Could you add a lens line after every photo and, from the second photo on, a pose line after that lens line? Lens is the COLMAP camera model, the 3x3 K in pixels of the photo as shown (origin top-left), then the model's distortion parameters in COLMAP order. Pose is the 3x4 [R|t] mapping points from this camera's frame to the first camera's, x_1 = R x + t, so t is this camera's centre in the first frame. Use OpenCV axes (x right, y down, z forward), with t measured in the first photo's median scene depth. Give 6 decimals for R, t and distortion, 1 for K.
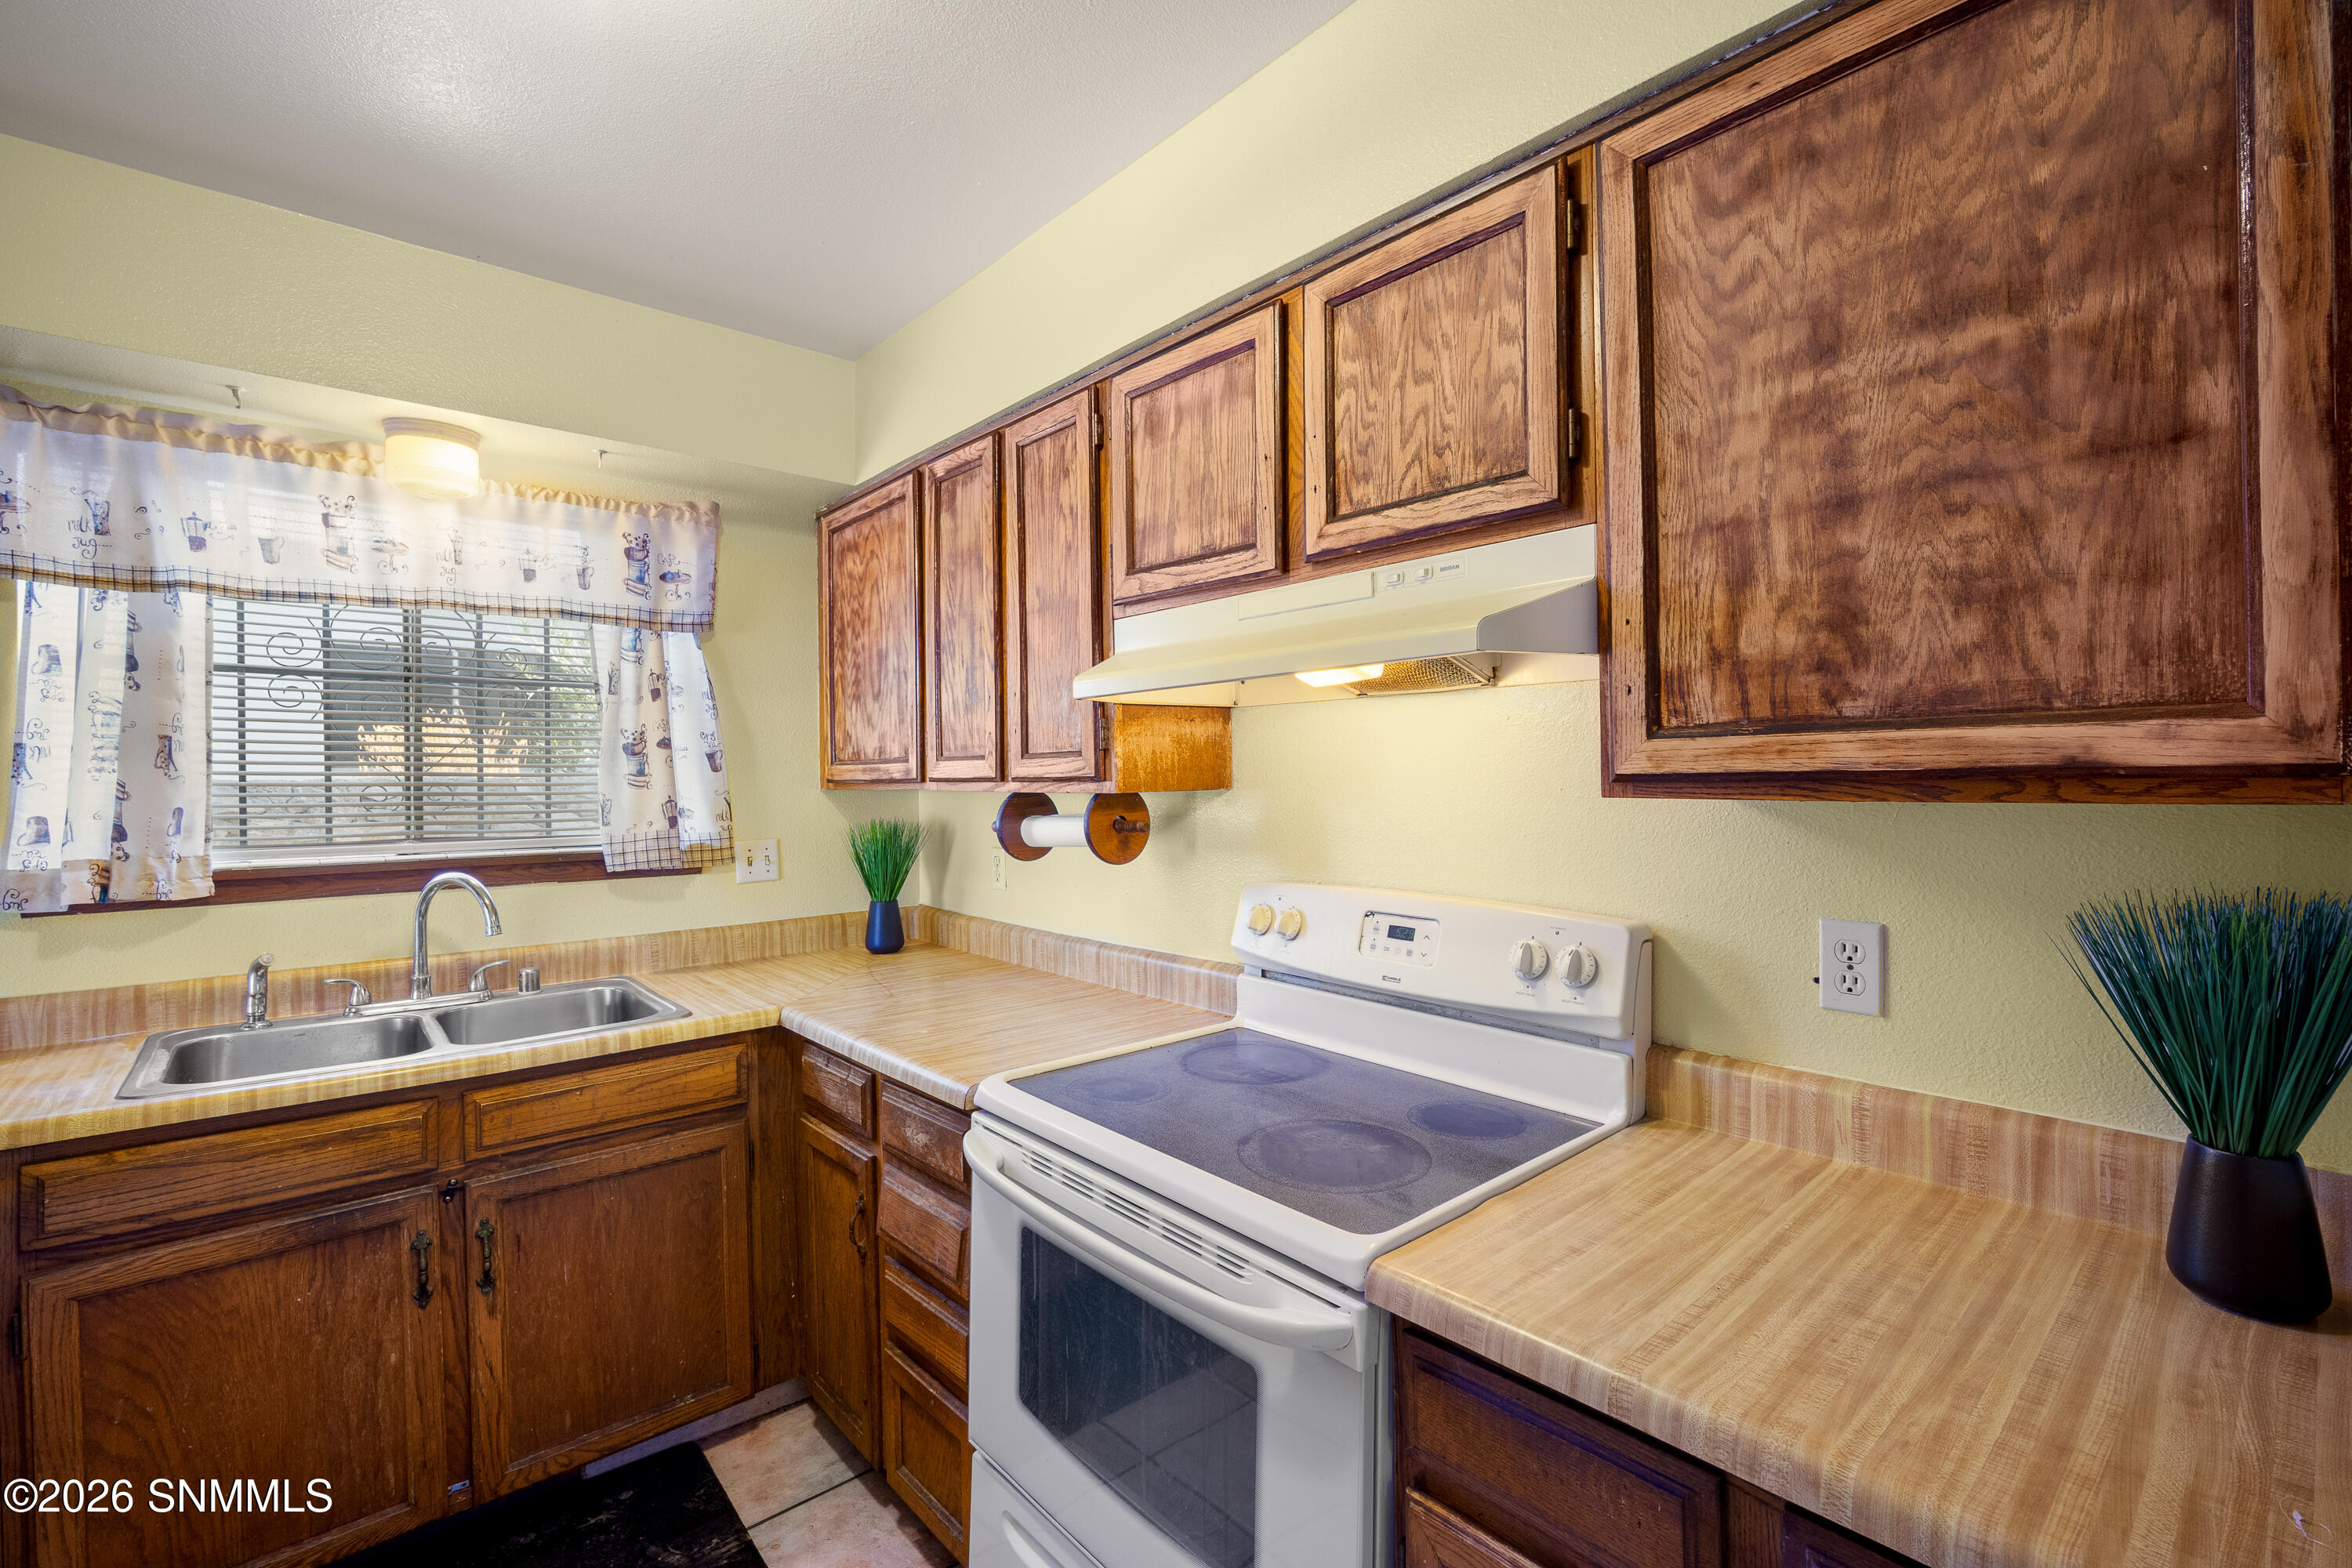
lens RADIAL K [[1024.1, 0, 1190.6], [0, 1024.1, 778.1], [0, 0, 1]] dist [-0.016869, 0.005865]
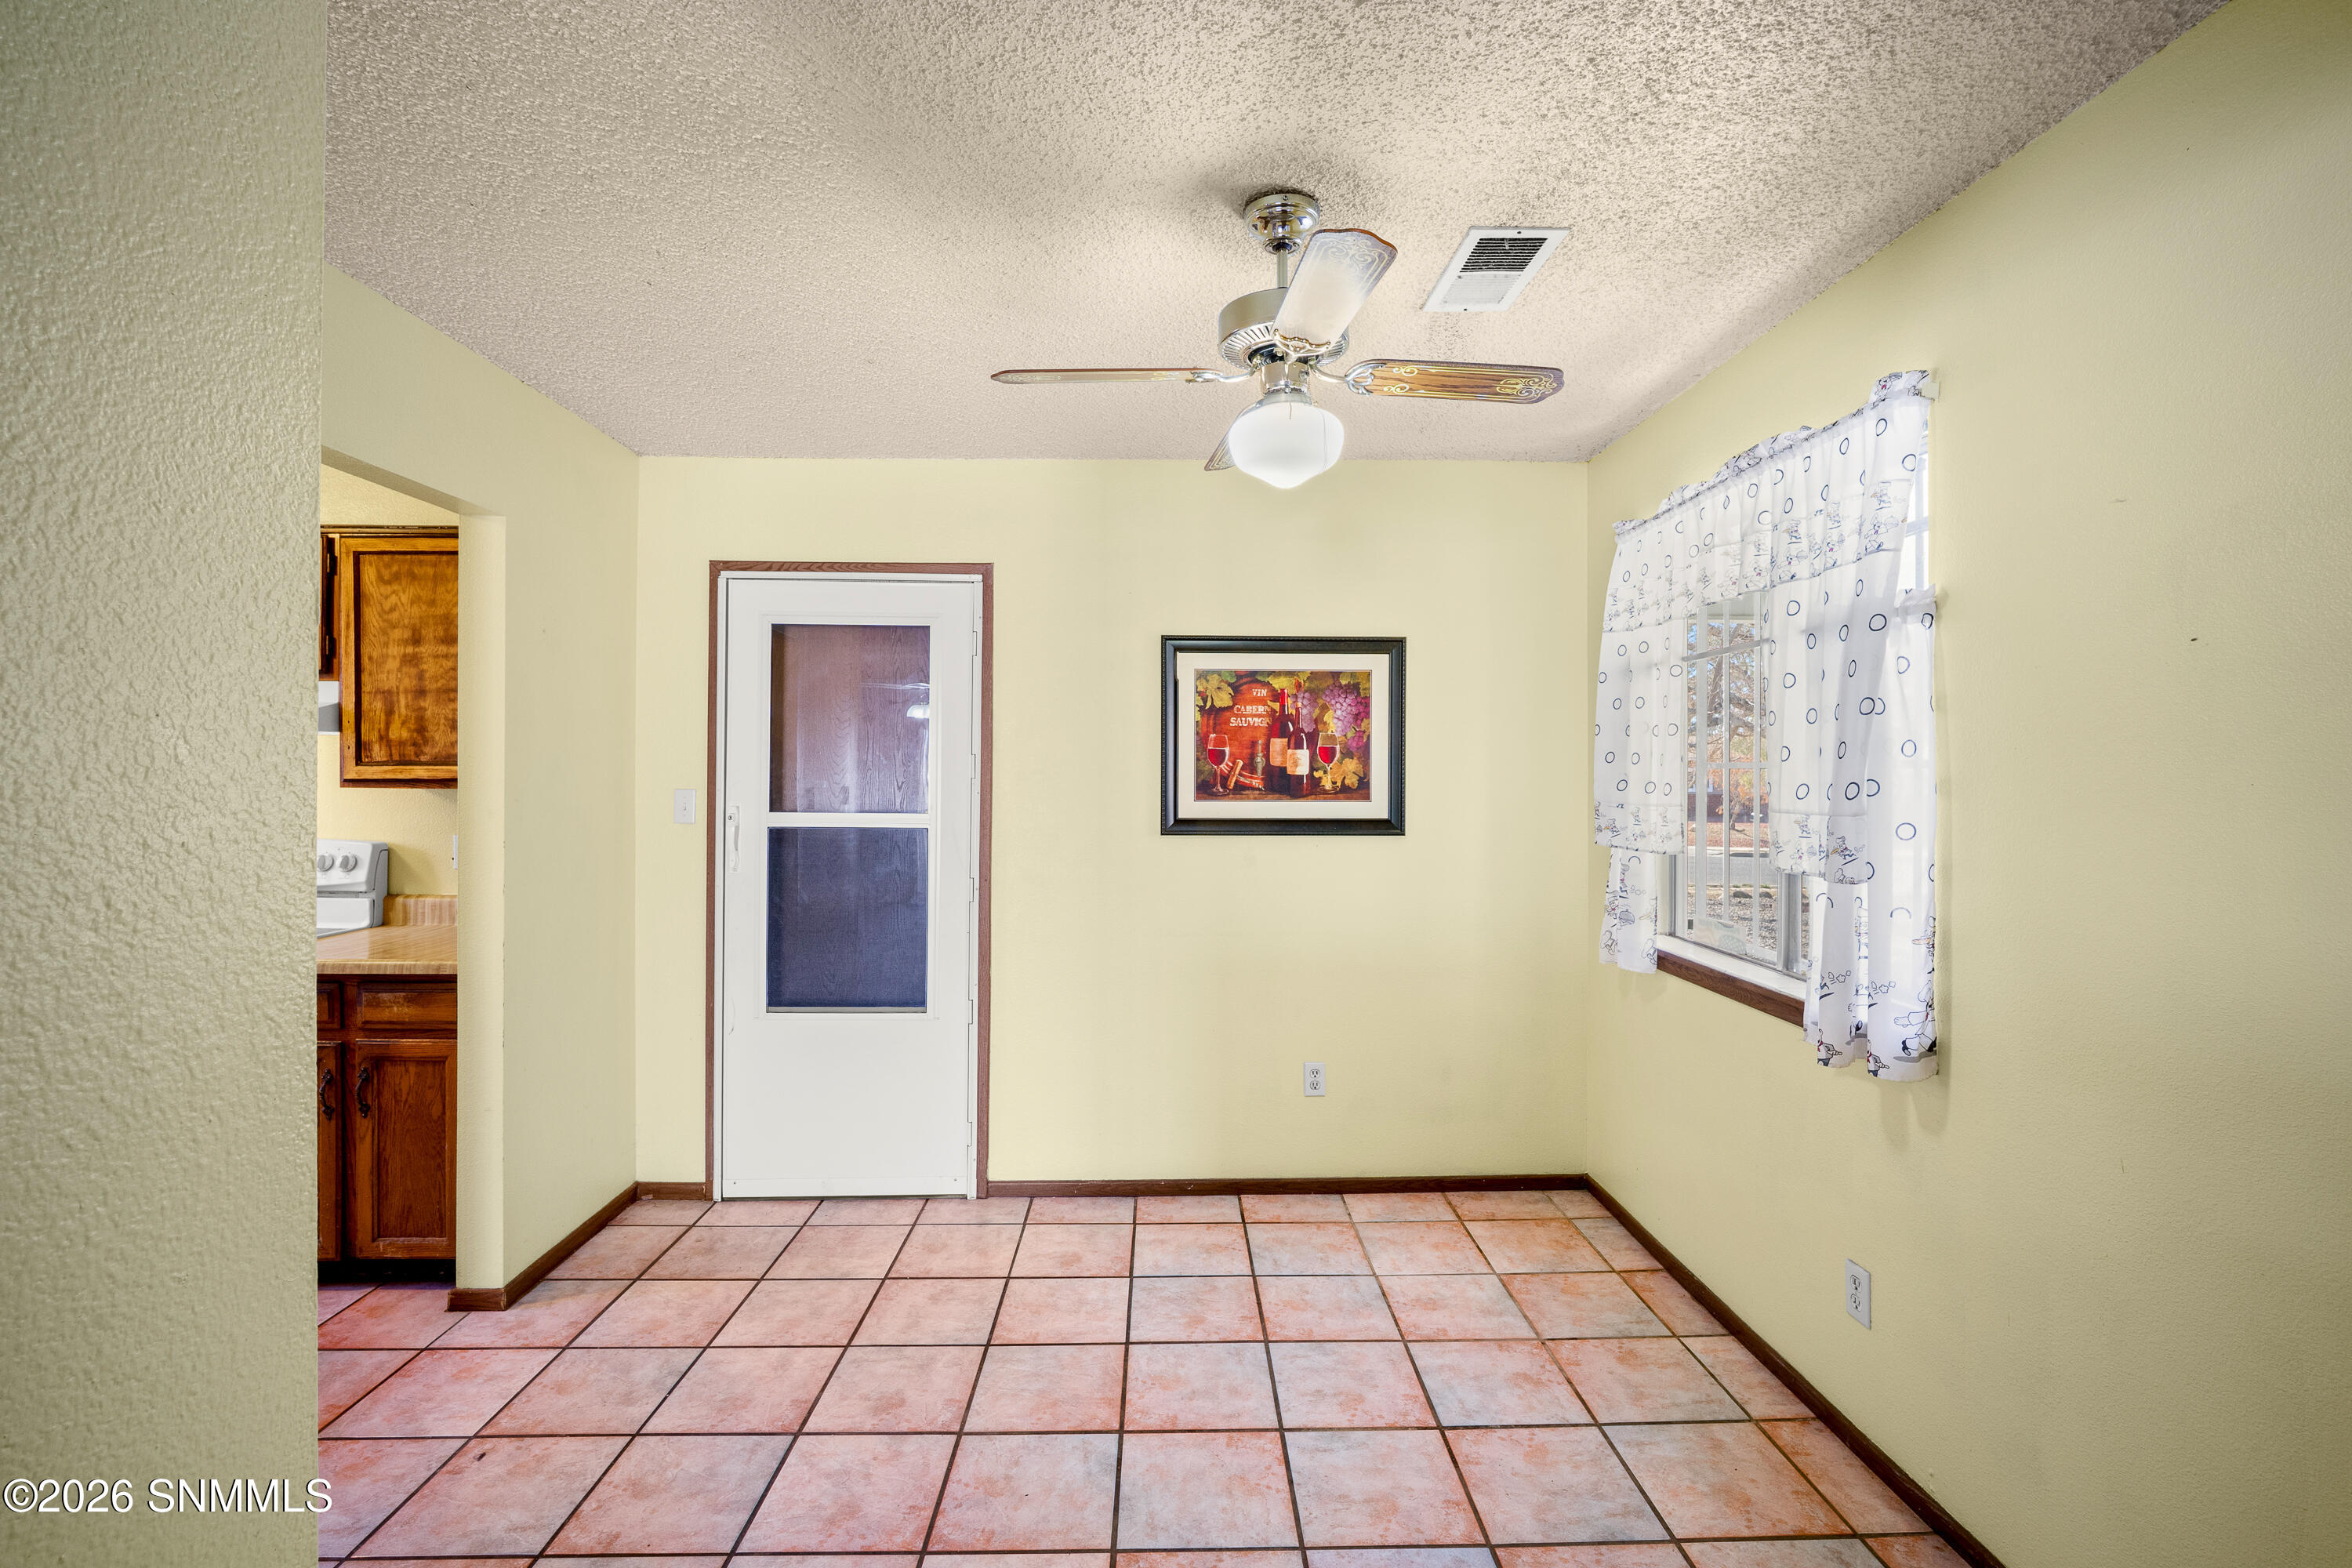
lens RADIAL K [[1038.1, 0, 1195.0], [0, 1038.1, 774.9], [0, 0, 1]] dist [-0.013318, 0.000395]
pose [[0.642935, 0.011034, 0.765842, -0.122463], [-0.008856, 0.999936, -0.006972, -0.009054], [-0.765870, -0.002300, 0.642991, -1.431259]]
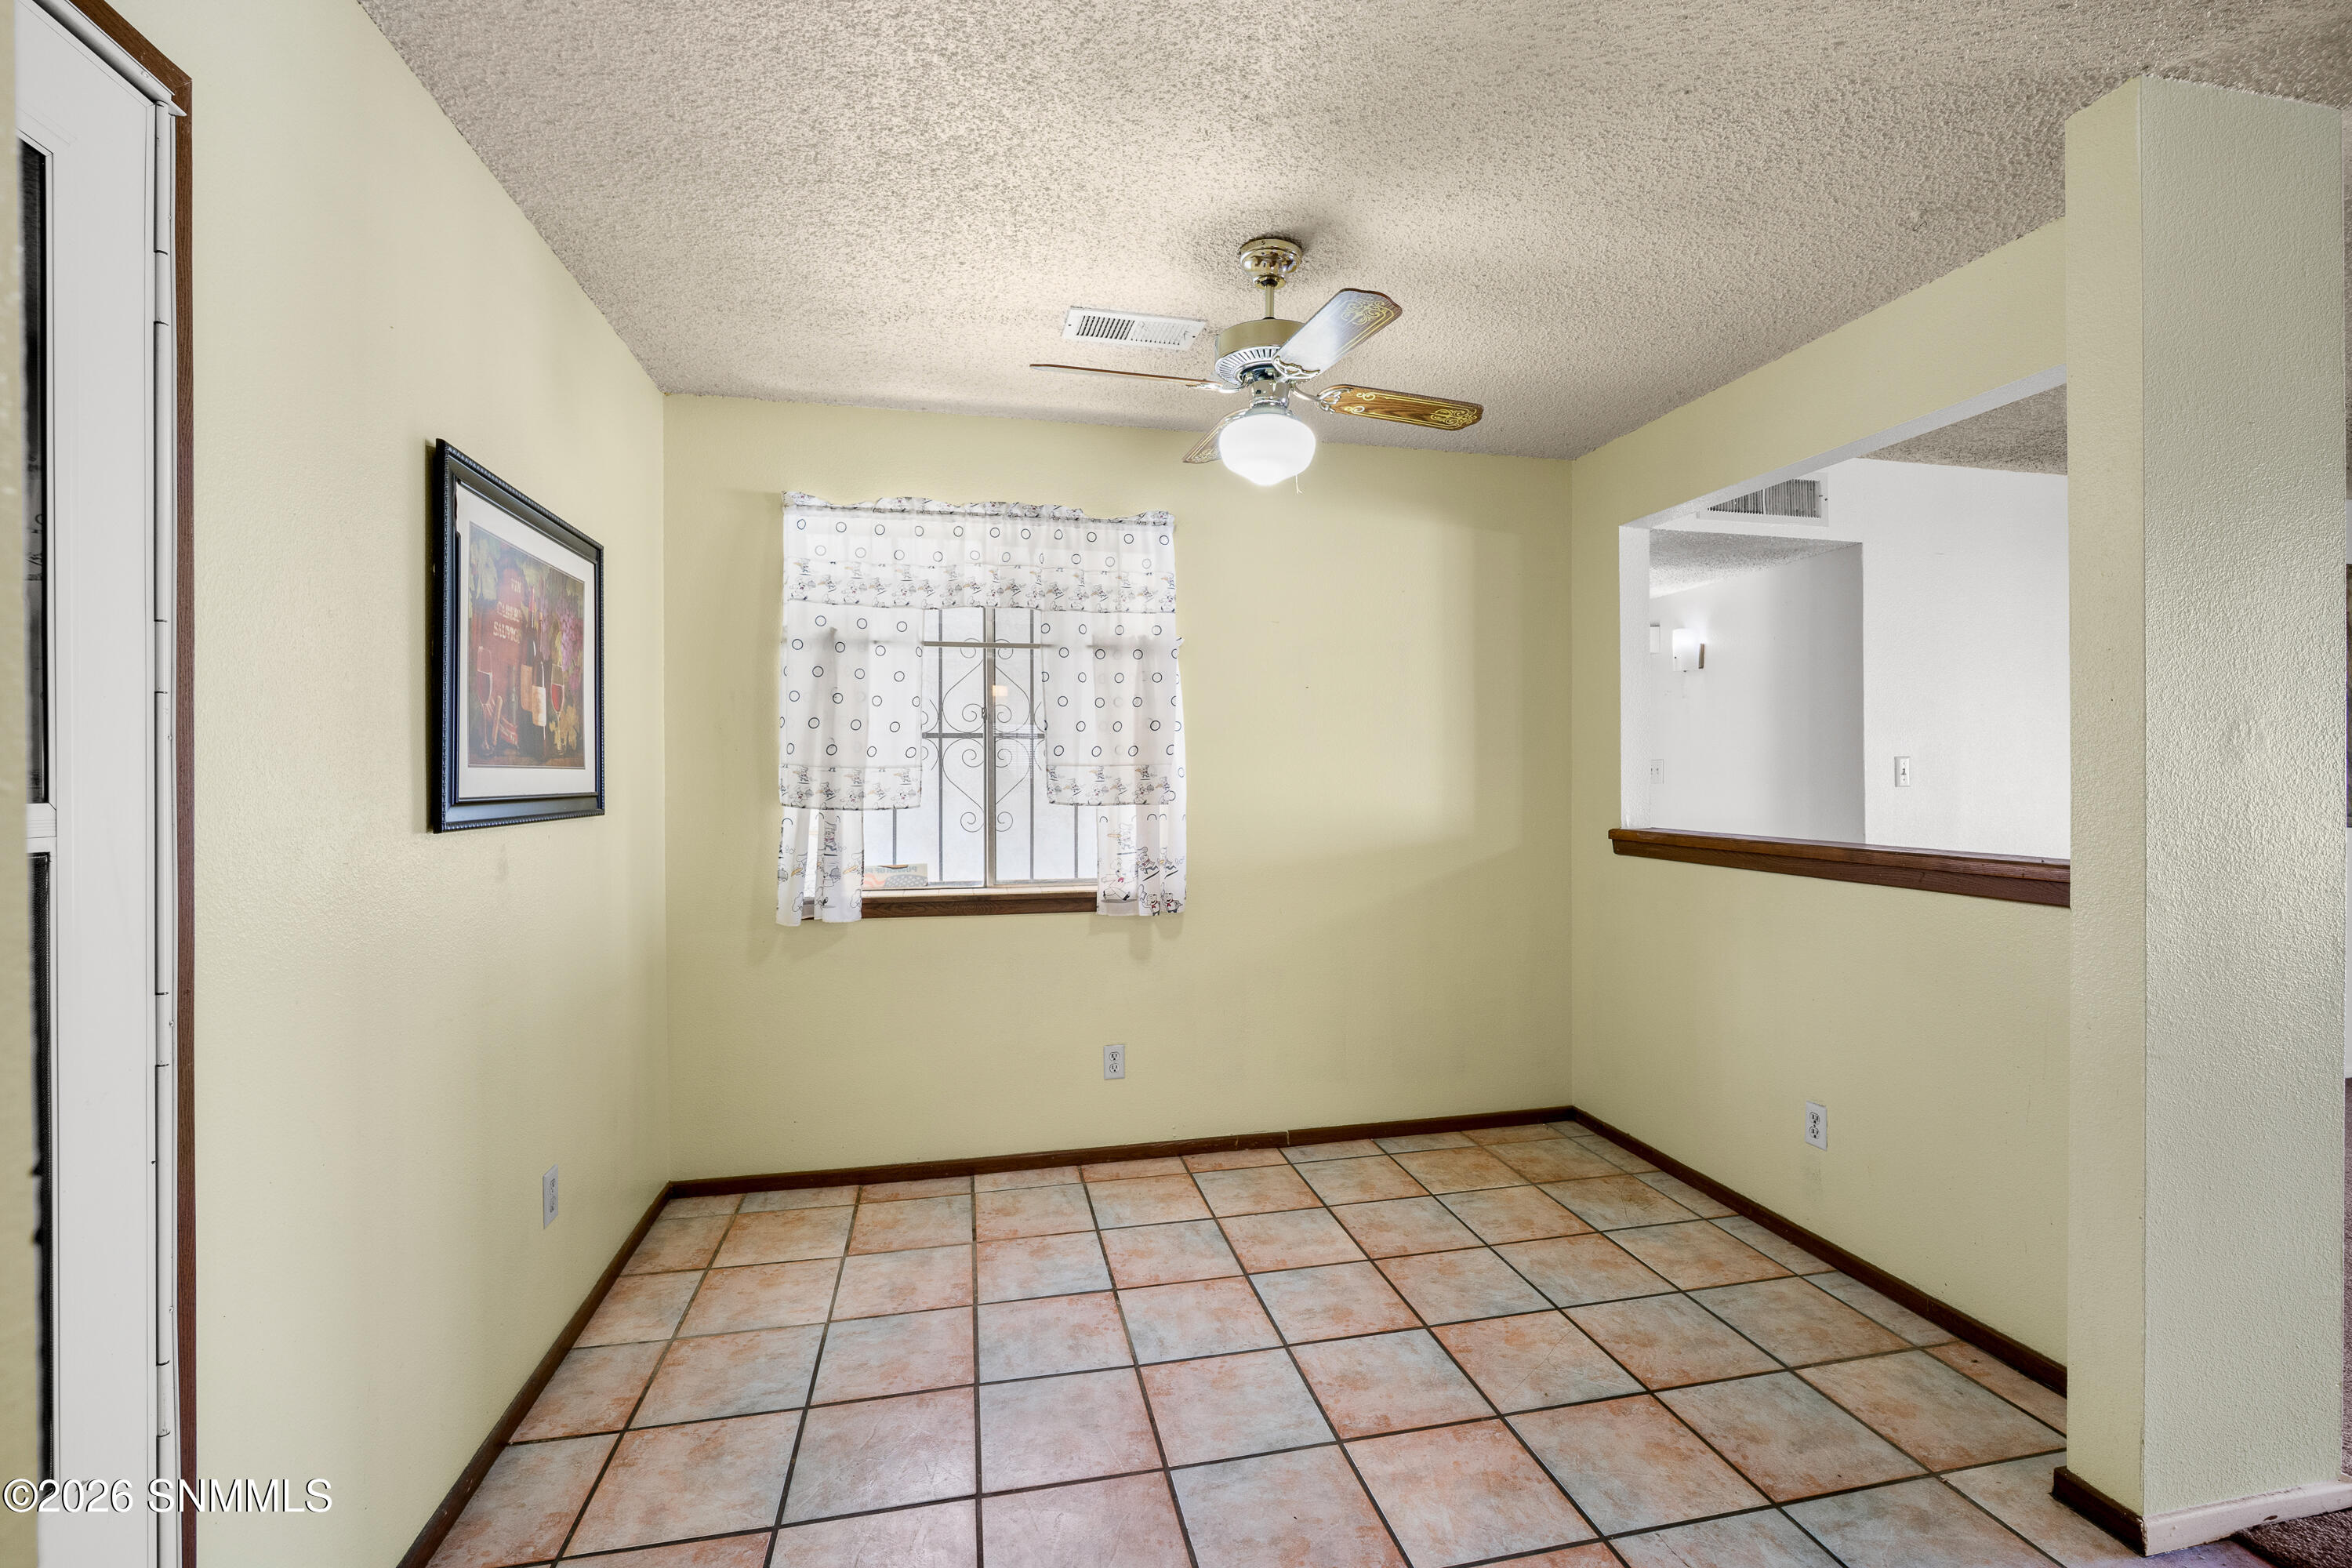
lens RADIAL K [[1024.1, 0, 1190.6], [0, 1024.1, 778.1], [0, 0, 1]] dist [-0.016869, 0.005865]
pose [[-0.873315, 0.009771, 0.487058, 0.204926], [0.011134, 0.999938, -0.000097, 0.042459], [-0.487029, 0.005338, -0.873370, 0.227417]]
